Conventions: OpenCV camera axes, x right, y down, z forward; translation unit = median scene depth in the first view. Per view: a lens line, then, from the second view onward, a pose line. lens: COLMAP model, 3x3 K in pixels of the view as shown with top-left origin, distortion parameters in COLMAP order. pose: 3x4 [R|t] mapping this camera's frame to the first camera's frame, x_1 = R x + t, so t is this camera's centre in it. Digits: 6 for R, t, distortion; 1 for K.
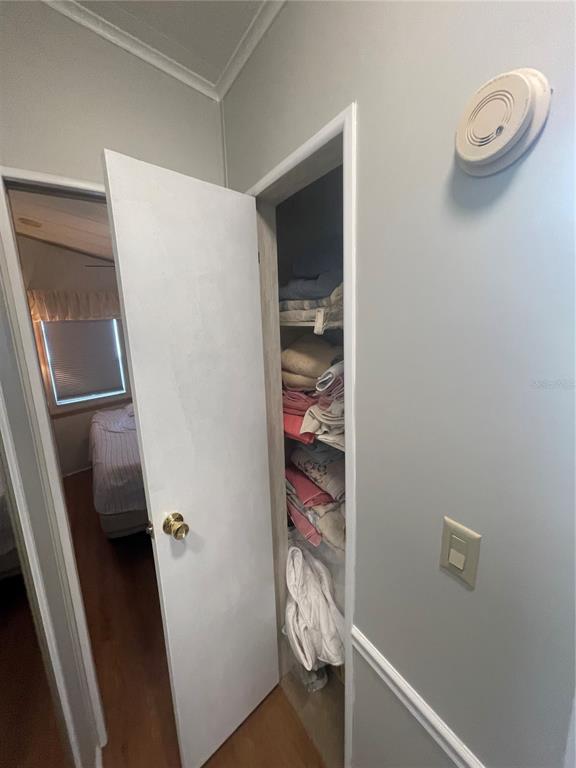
lens RADIAL K [[311.1, 0, 288.0], [0, 311.1, 384.0], [0, 0, 1]] dist [0.000460, 0.000085]
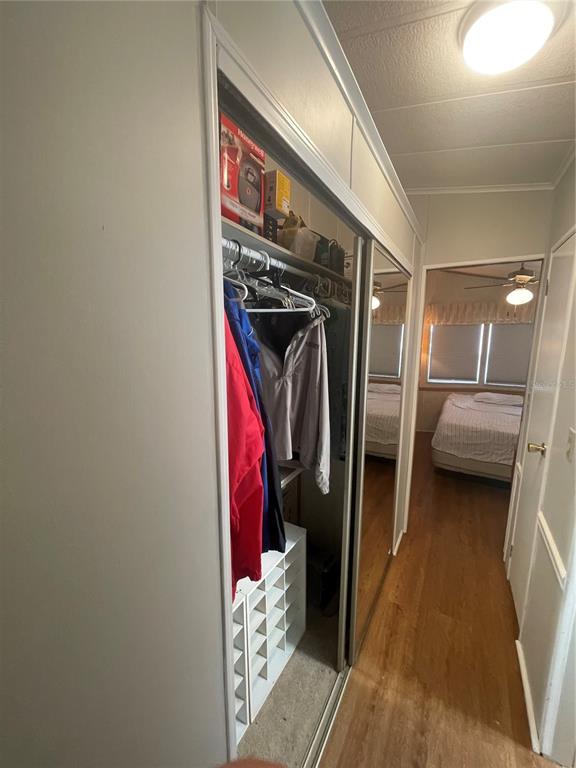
lens RADIAL K [[307.9, 0, 288.0], [0, 307.9, 384.0], [0, 0, 1]] dist [0.001301, 0.000512]
pose [[0.448854, 0.180466, -0.875193, 0.250641], [-0.188580, 0.976468, 0.104633, 0.053292], [0.873480, 0.118079, 0.472323, -0.279472]]
